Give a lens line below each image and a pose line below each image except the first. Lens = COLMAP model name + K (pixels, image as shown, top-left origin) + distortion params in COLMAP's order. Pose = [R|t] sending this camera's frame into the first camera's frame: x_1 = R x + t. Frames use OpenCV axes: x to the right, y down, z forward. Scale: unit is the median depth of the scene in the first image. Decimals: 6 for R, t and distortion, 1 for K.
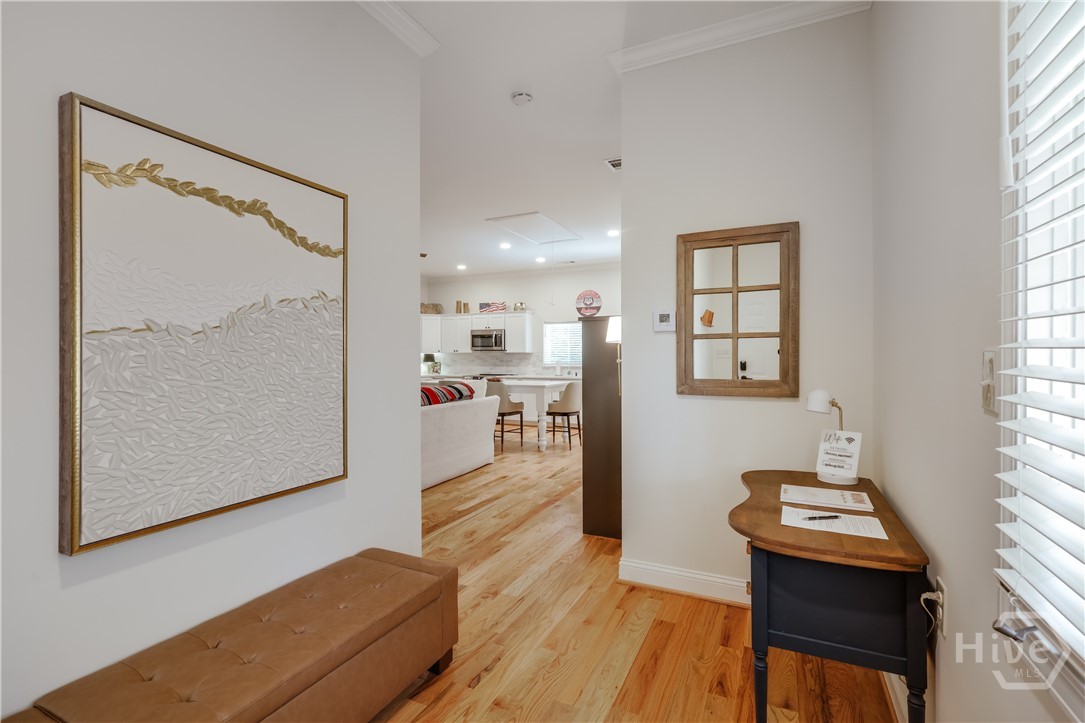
lens RADIAL K [[479.7, 0, 545.2], [0, 479.7, 355.9], [0, 0, 1]] dist [0.001300, 0.000006]
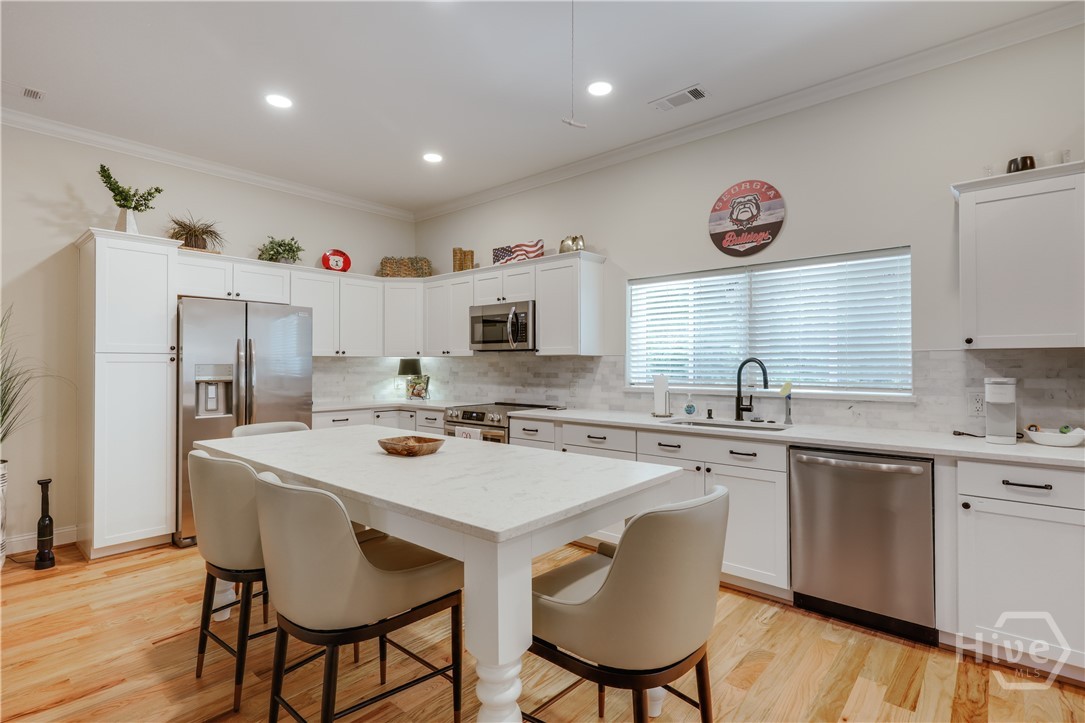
lens RADIAL K [[527.2, 0, 552.4], [0, 527.2, 361.6], [0, 0, 1]] dist [0.006204, -0.000699]
pose [[0.968449, 0.000236, -0.249210, 0.046694], [-0.000682, 0.999998, -0.001704, -0.000724], [0.249209, 0.001820, 0.968448, 0.552093]]
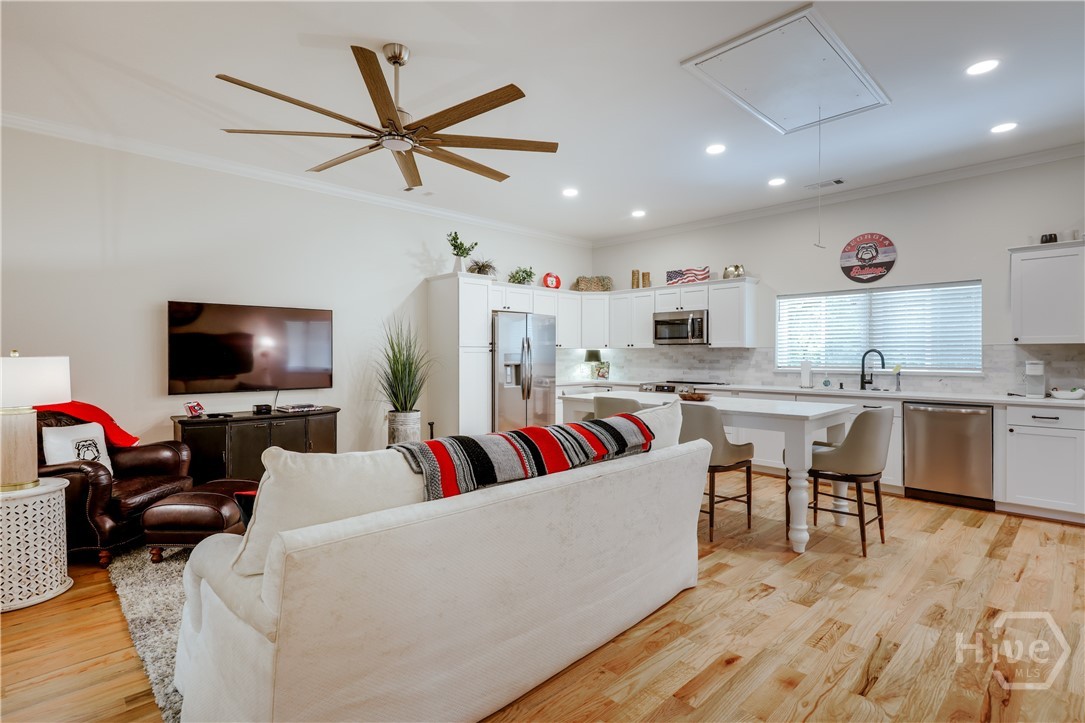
lens RADIAL K [[527.2, 0, 558.6], [0, 527.2, 360.4], [0, 0, 1]] dist [0.006204, -0.000699]
pose [[0.943253, 0.004644, -0.332043, -0.039740], [0.000094, 0.999898, 0.014253, -0.000098], [0.332076, -0.013475, 0.943156, 0.294113]]
